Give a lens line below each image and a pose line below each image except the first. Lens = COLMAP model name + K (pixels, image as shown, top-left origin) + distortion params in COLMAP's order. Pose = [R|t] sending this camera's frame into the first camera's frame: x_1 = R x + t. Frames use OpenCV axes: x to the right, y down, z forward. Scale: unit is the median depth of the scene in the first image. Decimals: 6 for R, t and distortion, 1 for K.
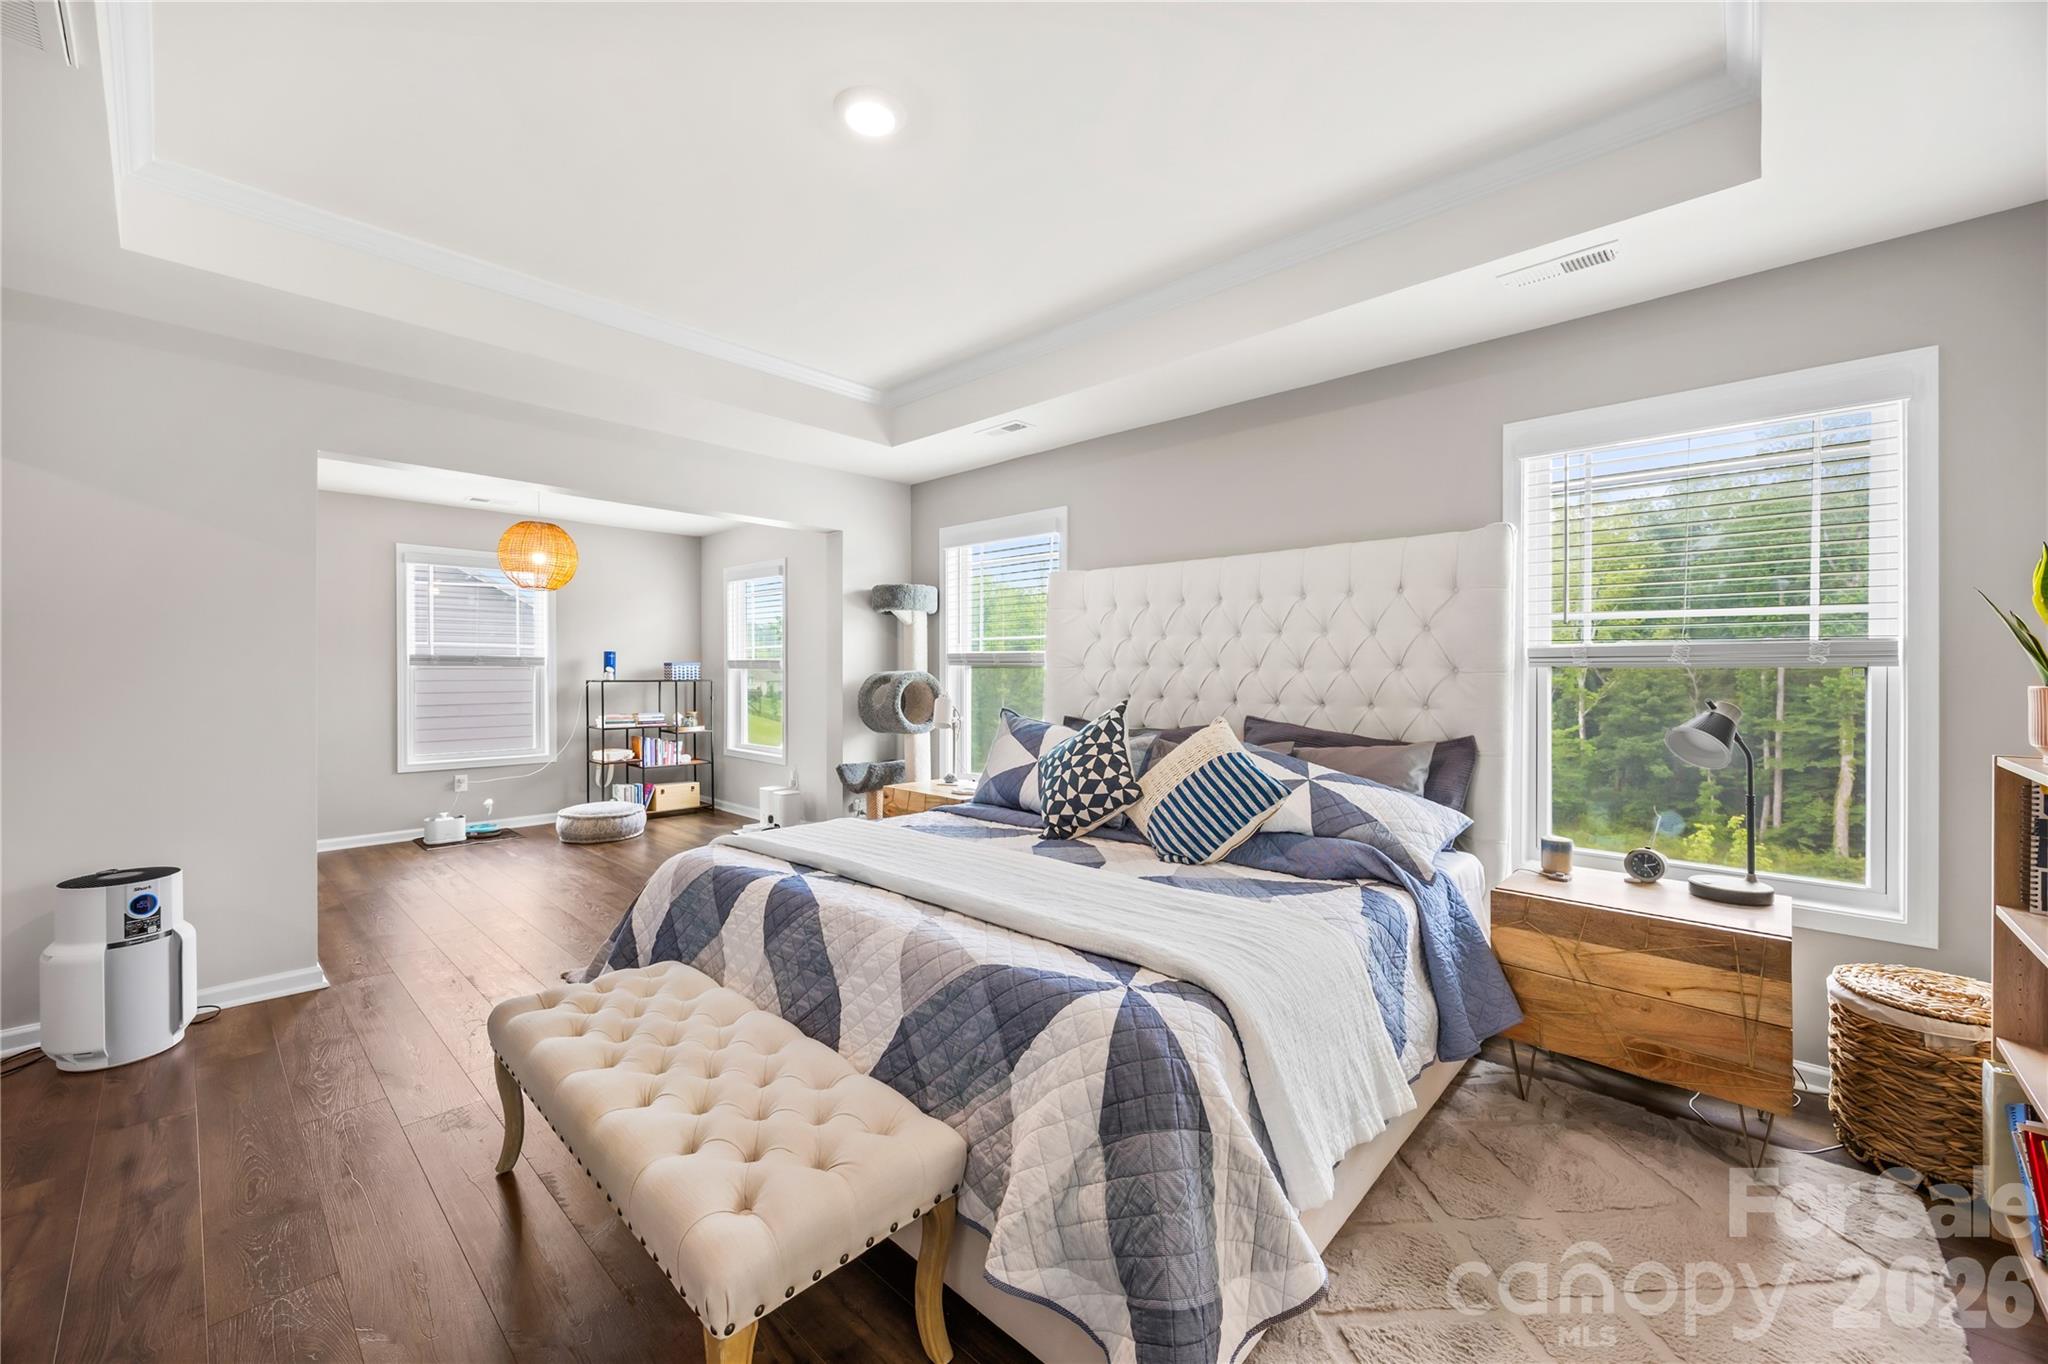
lens RADIAL K [[781.4, 0, 1012.5], [0, 781.4, 673.9], [0, 0, 1]] dist [-0.004410, 0.001151]
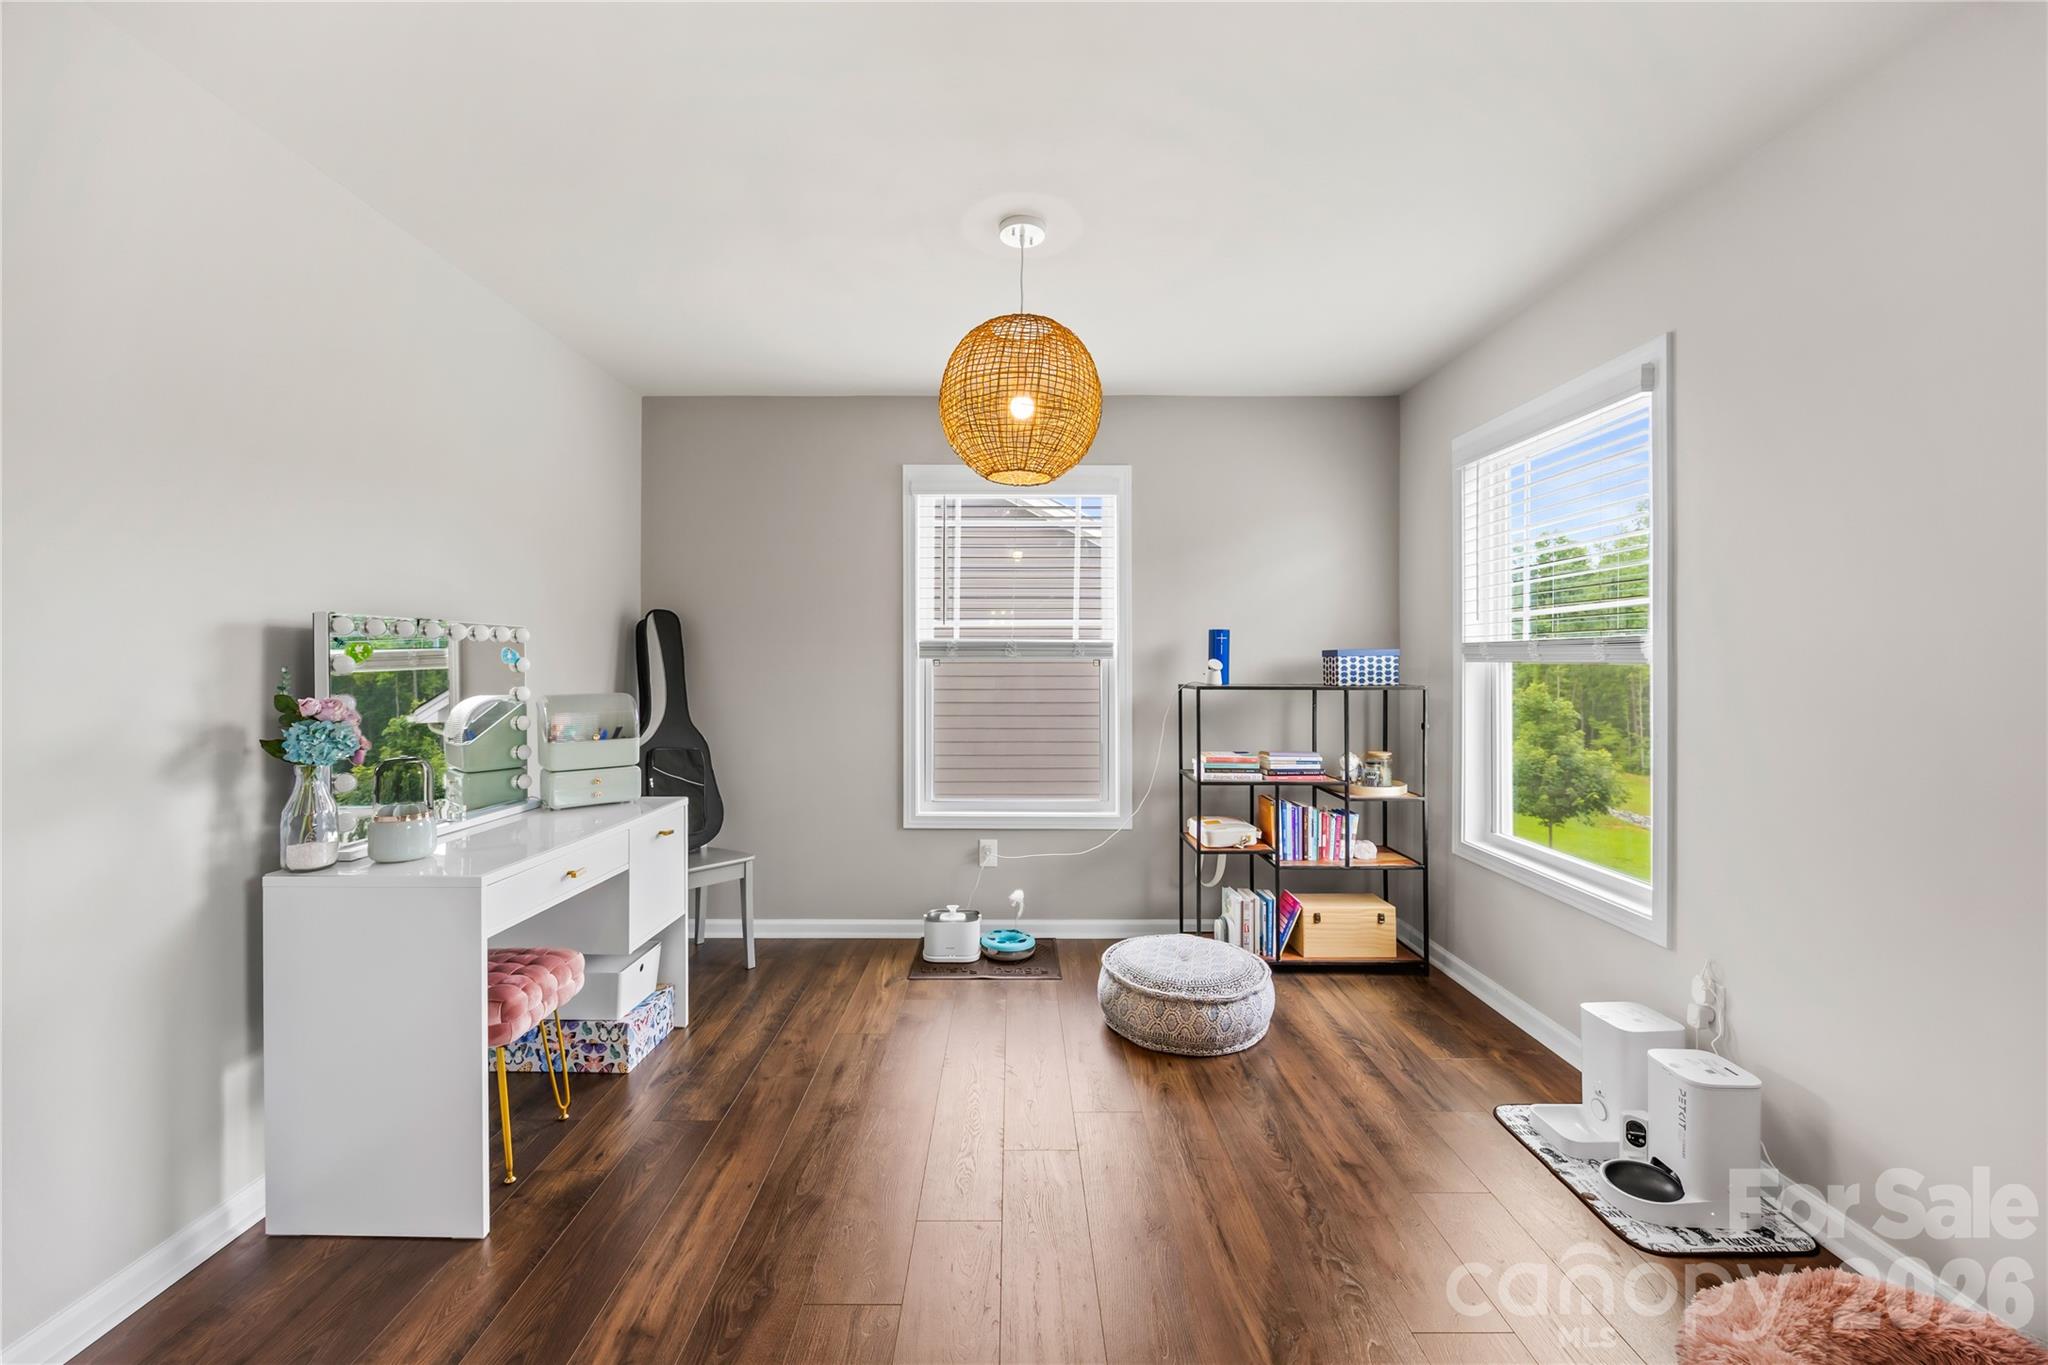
lens RADIAL K [[781.4, 0, 1012.4], [0, 781.4, 666.8], [0, 0, 1]] dist [-0.004410, 0.001151]
pose [[0.685874, 0.002338, -0.727717, -0.234435], [-0.003795, 0.999993, -0.000365, -0.003189], [0.727710, 0.003012, 0.685878, 0.549302]]
